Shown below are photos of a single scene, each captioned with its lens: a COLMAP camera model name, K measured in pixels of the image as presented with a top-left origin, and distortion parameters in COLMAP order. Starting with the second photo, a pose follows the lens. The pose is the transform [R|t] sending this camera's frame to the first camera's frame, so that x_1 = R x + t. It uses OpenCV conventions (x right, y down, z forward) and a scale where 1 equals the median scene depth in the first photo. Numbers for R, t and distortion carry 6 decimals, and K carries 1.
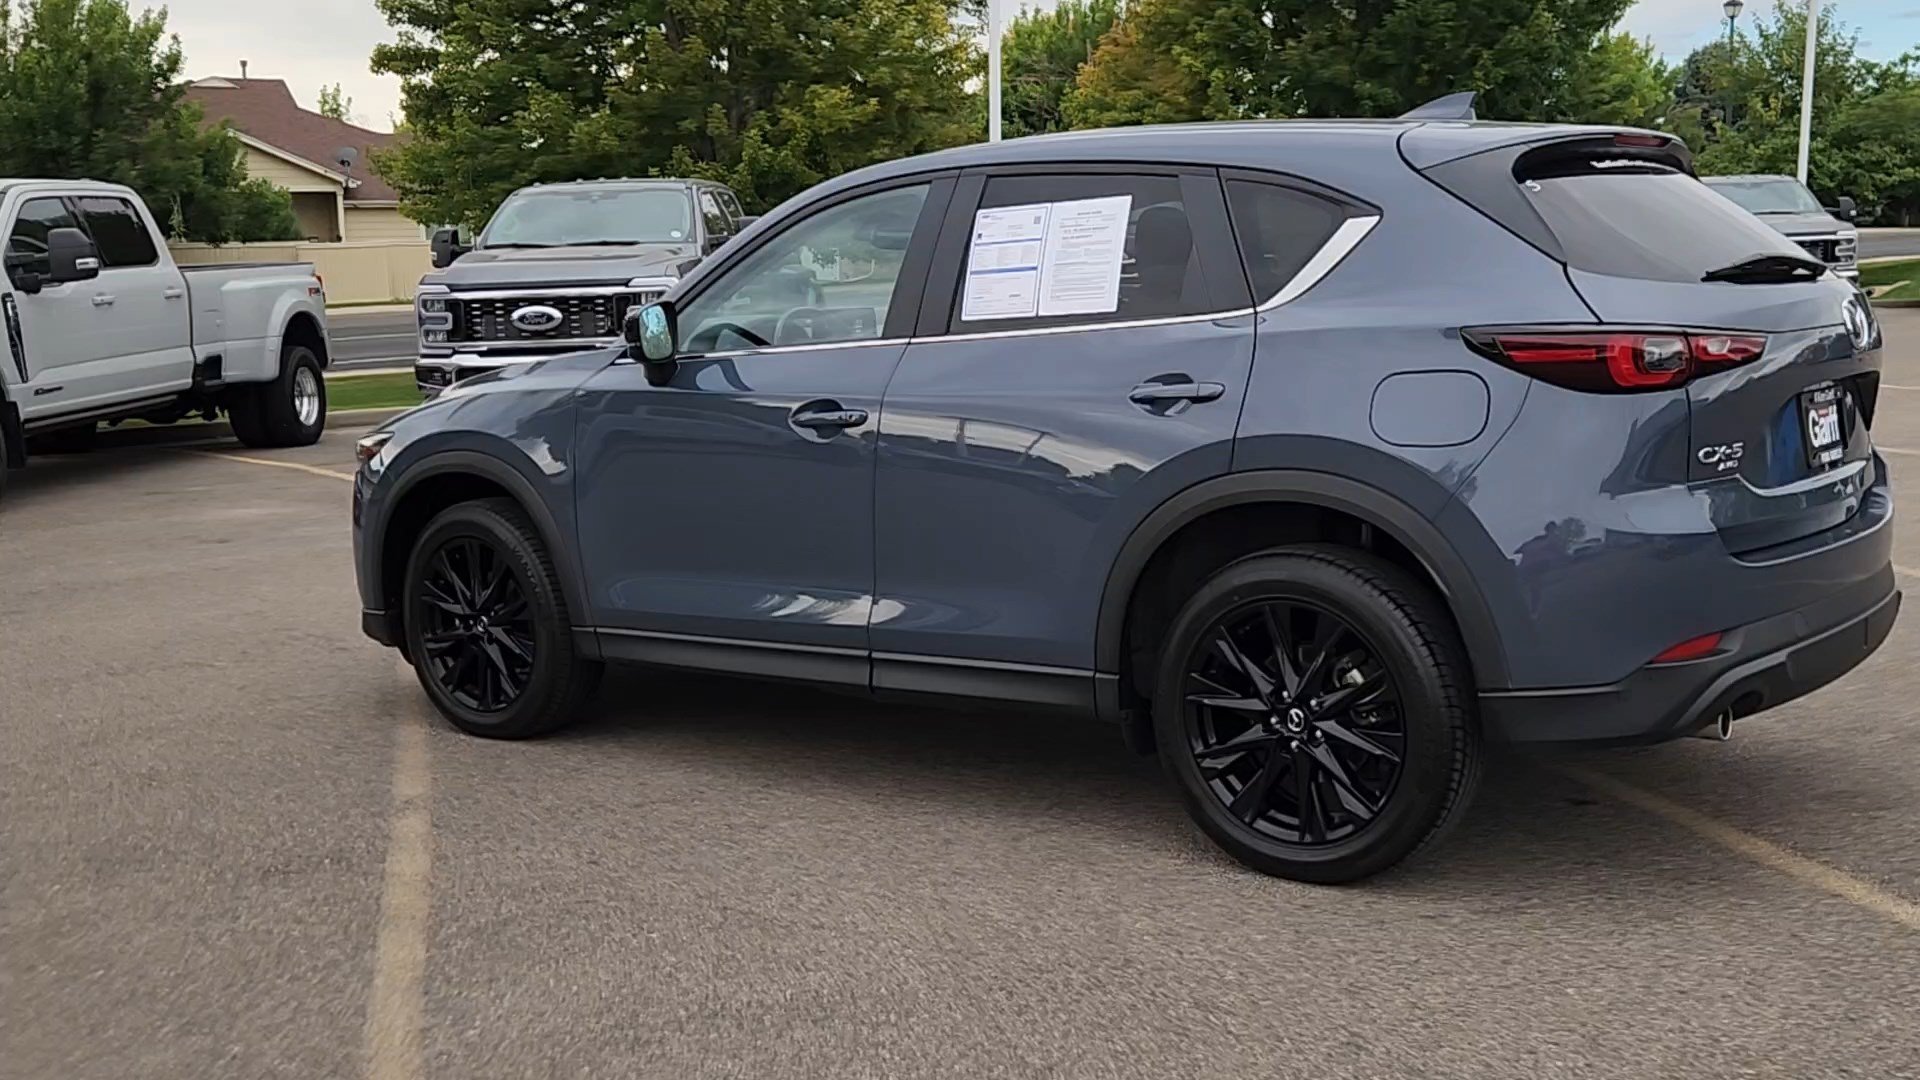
lens RADIAL K [[1974.6, 0, 948.8], [0, 1974.6, 549.4], [0, 0, 1]] dist [0.036700, -0.026883]
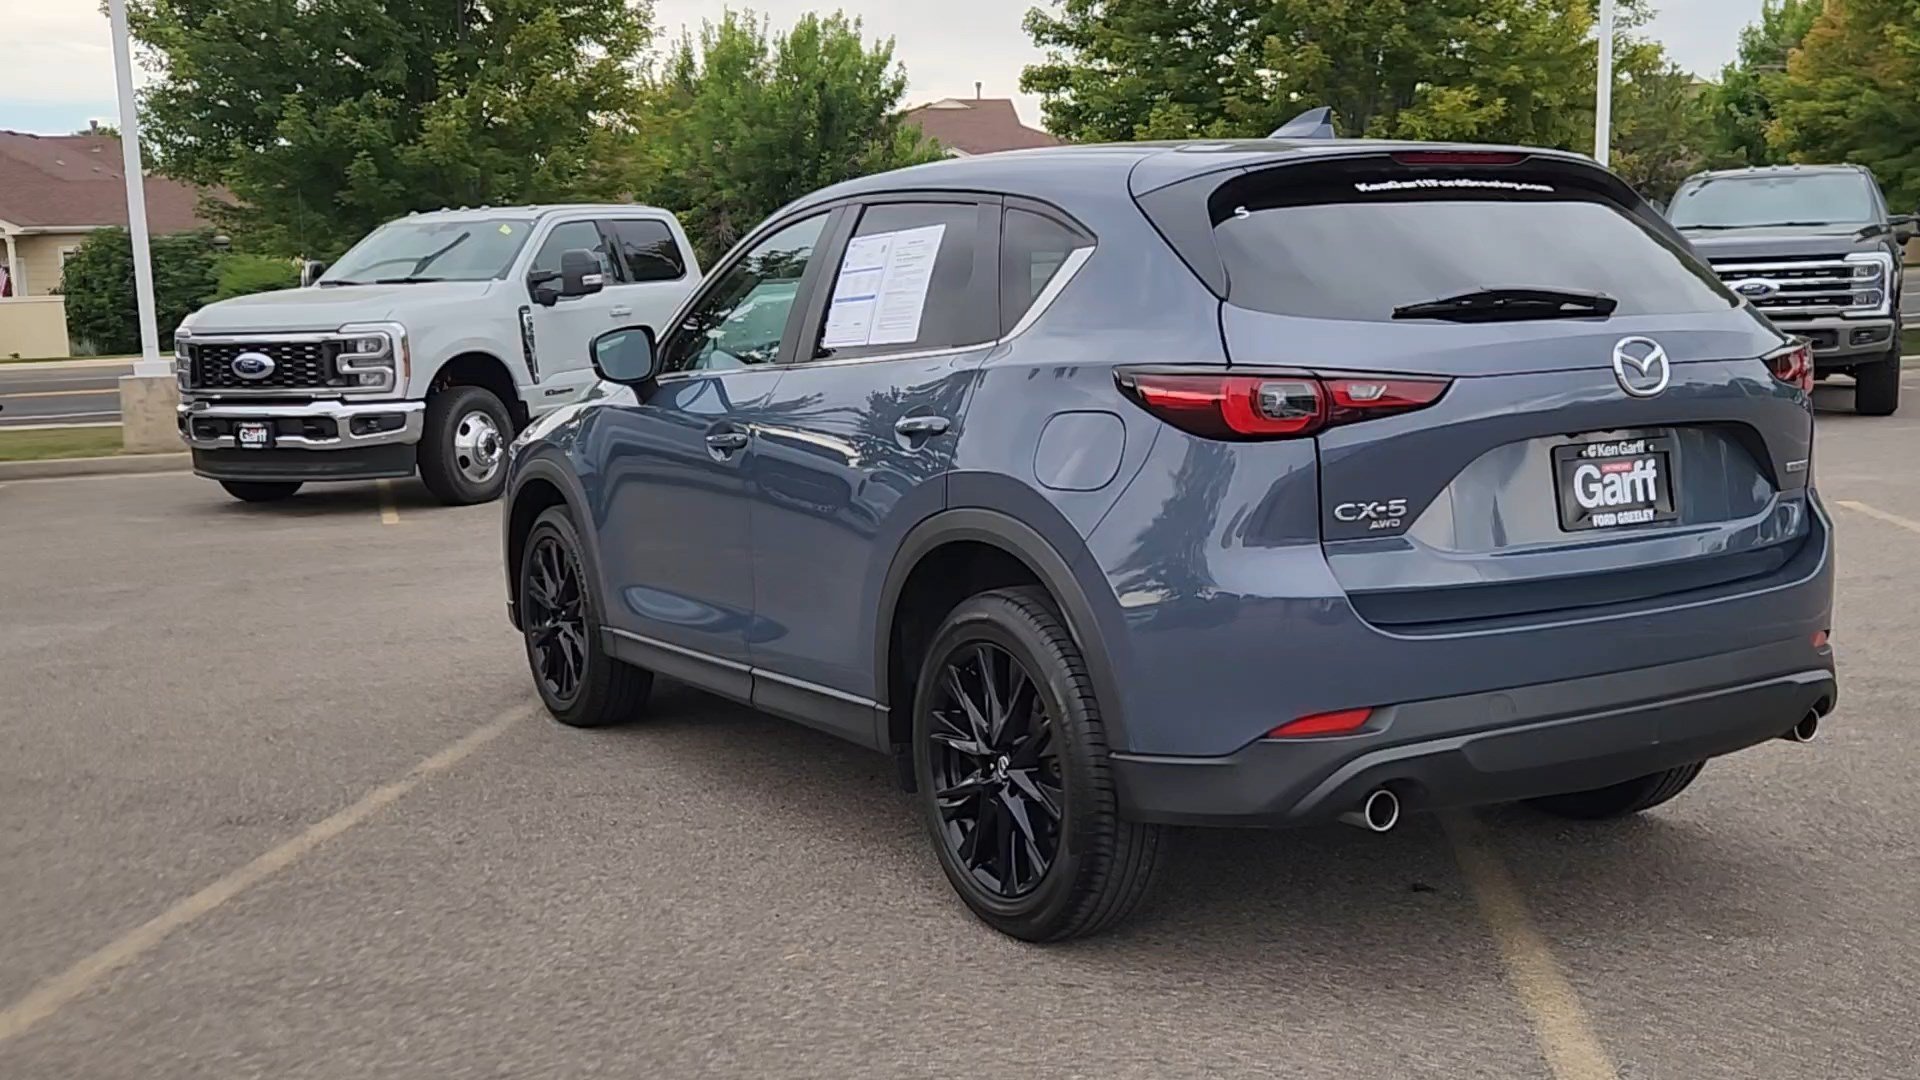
lens RADIAL K [[1974.6, 0, 948.8], [0, 1974.6, 549.4], [0, 0, 1]] dist [0.036700, -0.026883]
pose [[0.928713, 0.049105, -0.367534, 0.397249], [-0.049976, 0.998725, 0.007154, -0.020399], [0.367417, 0.011724, 0.929982, 0.071775]]
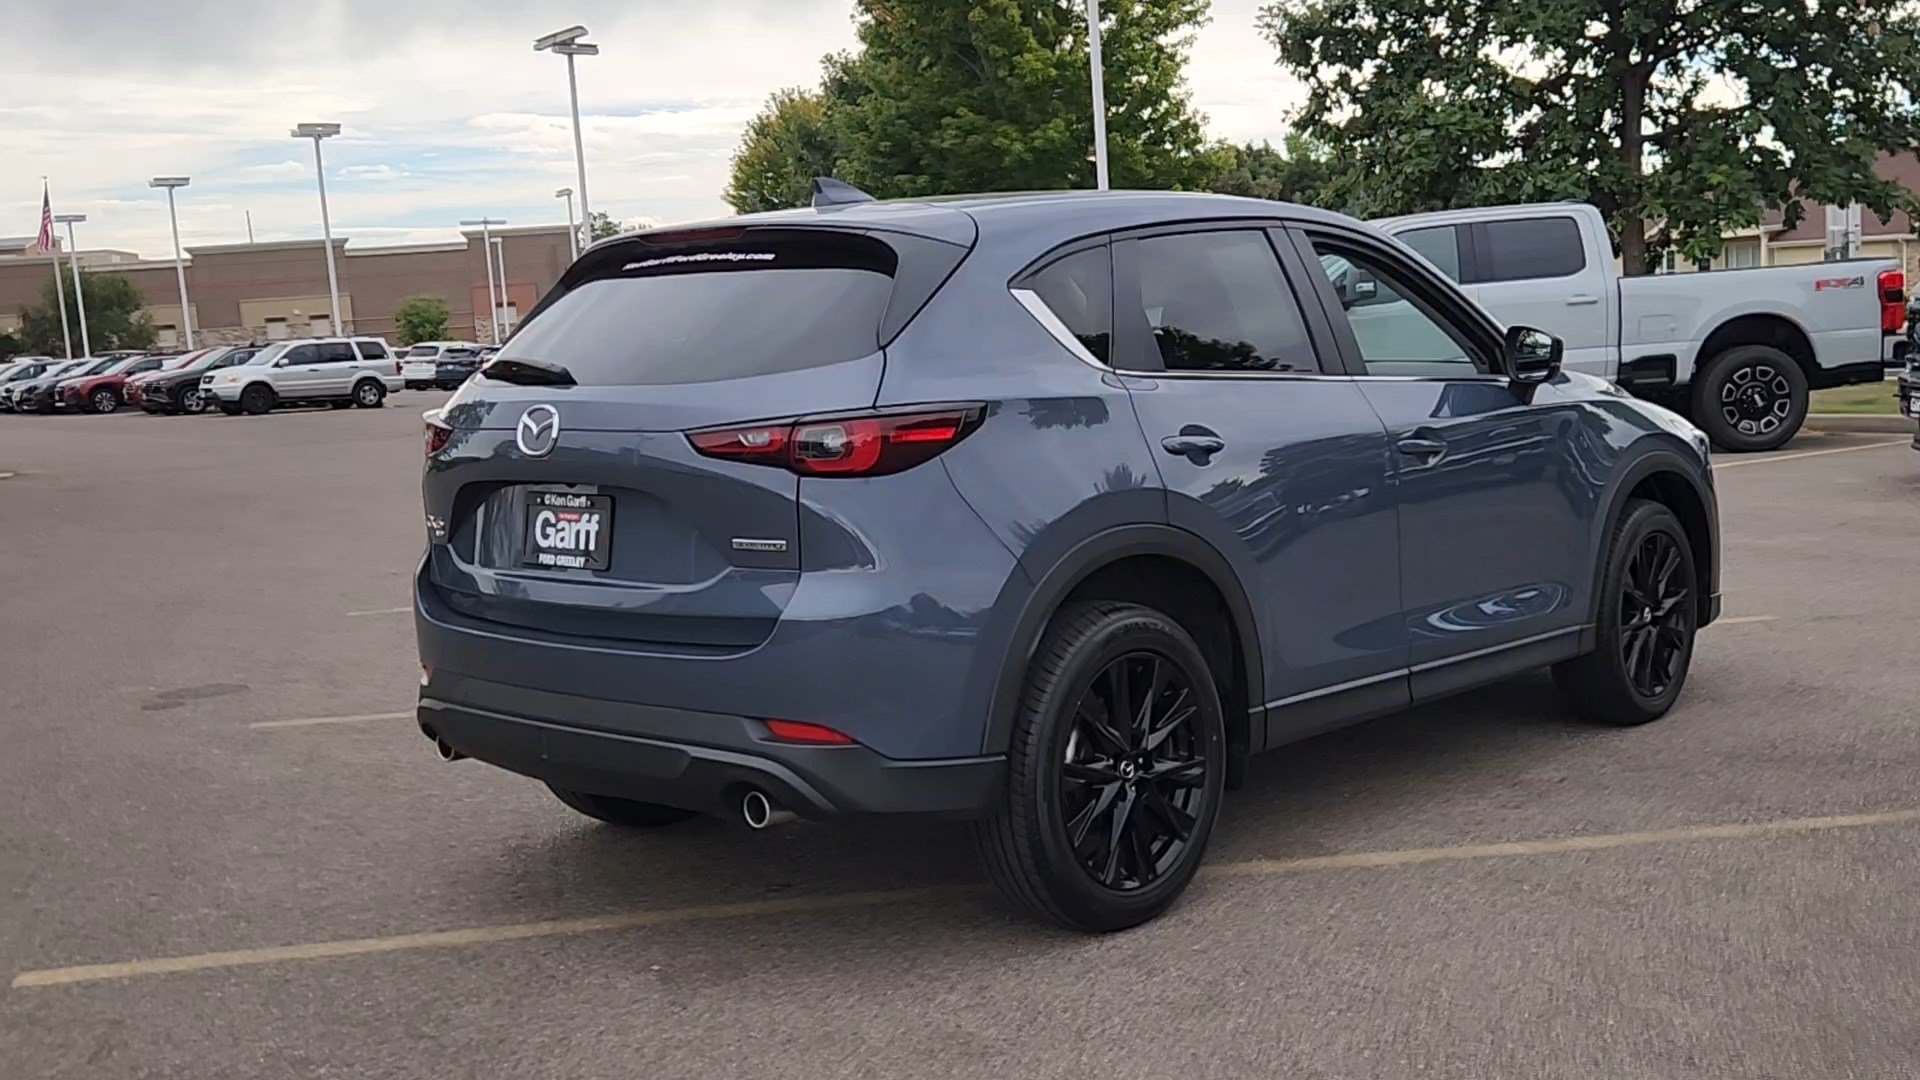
lens RADIAL K [[1974.6, 0, 948.8], [0, 1974.6, 549.4], [0, 0, 1]] dist [0.036700, -0.026883]
pose [[-0.080693, 0.148399, -0.985630, 1.141111], [-0.097128, 0.982978, 0.155952, -0.183818], [0.991995, 0.108317, -0.064906, 1.019340]]
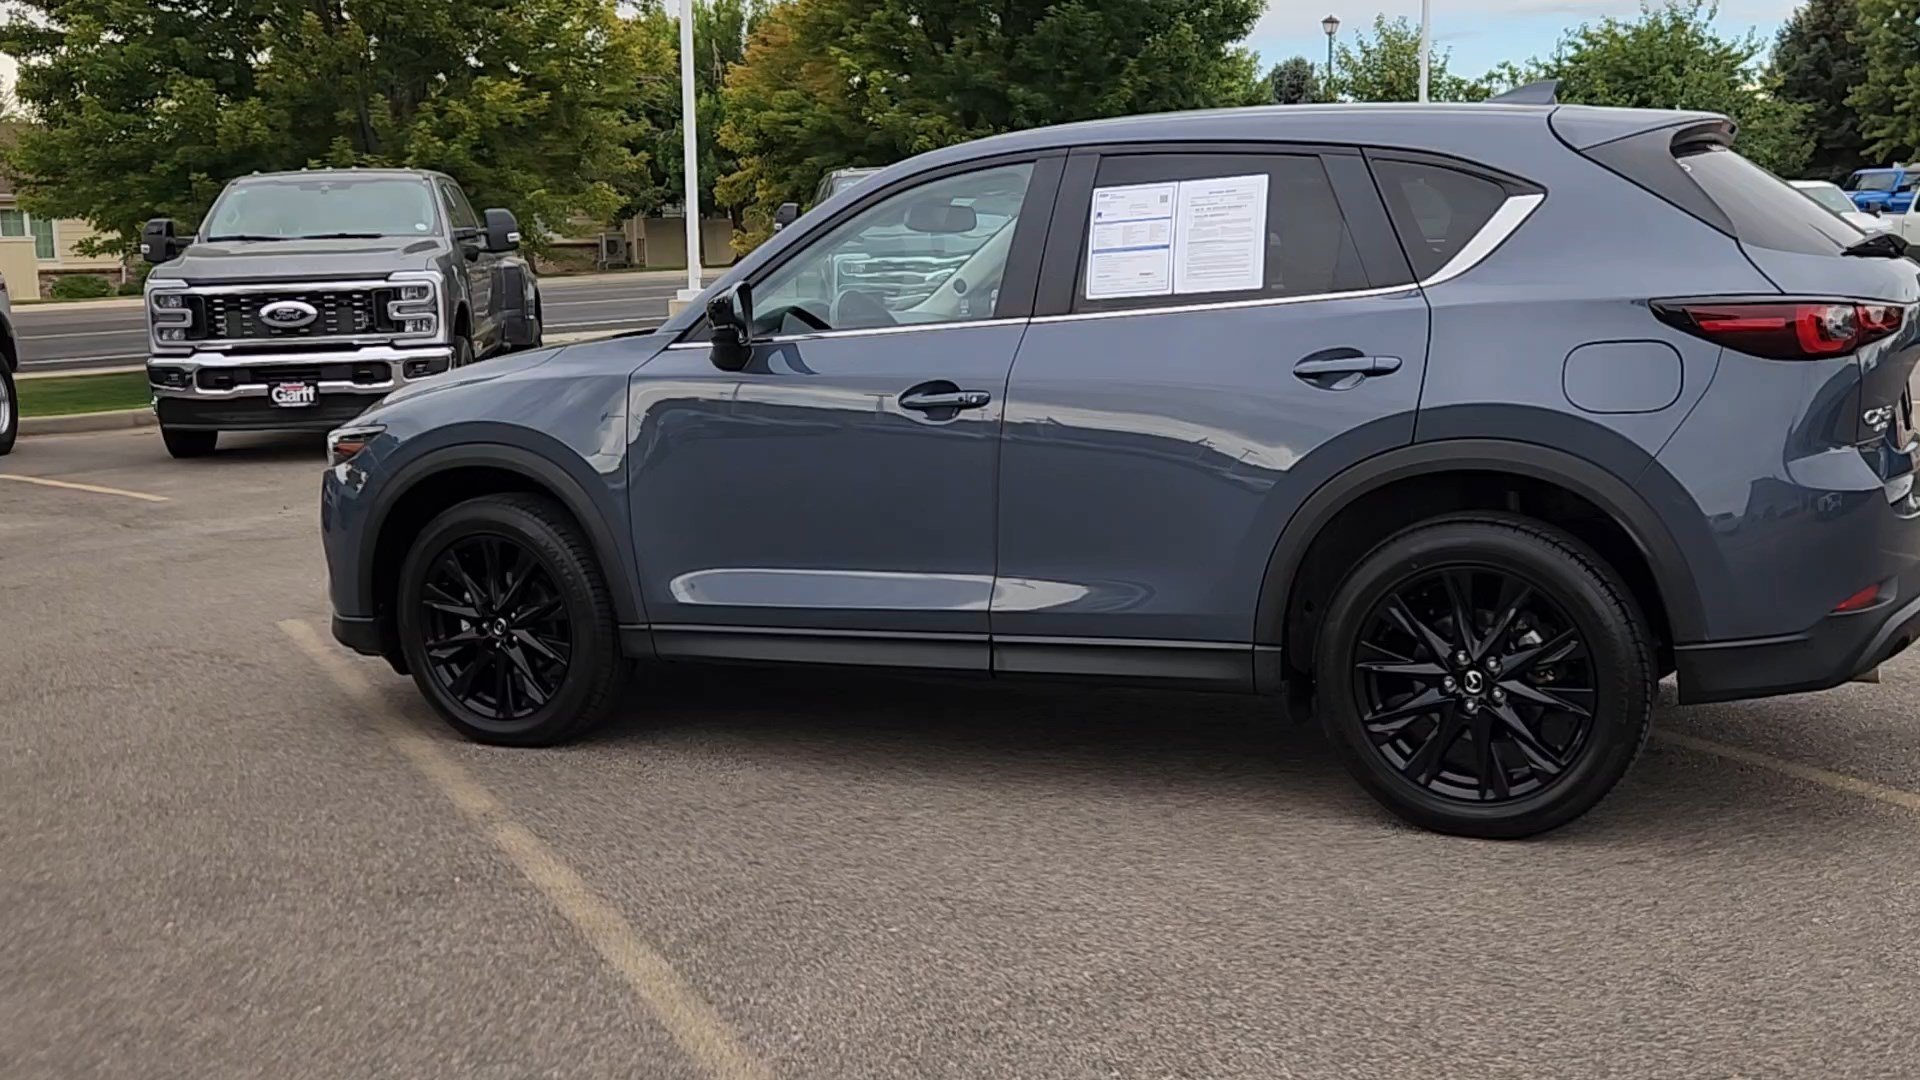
lens RADIAL K [[1974.6, 0, 948.8], [0, 1974.6, 549.4], [0, 0, 1]] dist [0.036700, -0.026883]
pose [[0.979166, -0.028097, 0.201110, -0.236998], [0.028389, 0.999596, 0.001434, 0.006191], [-0.201069, 0.004305, 0.979568, 0.033348]]
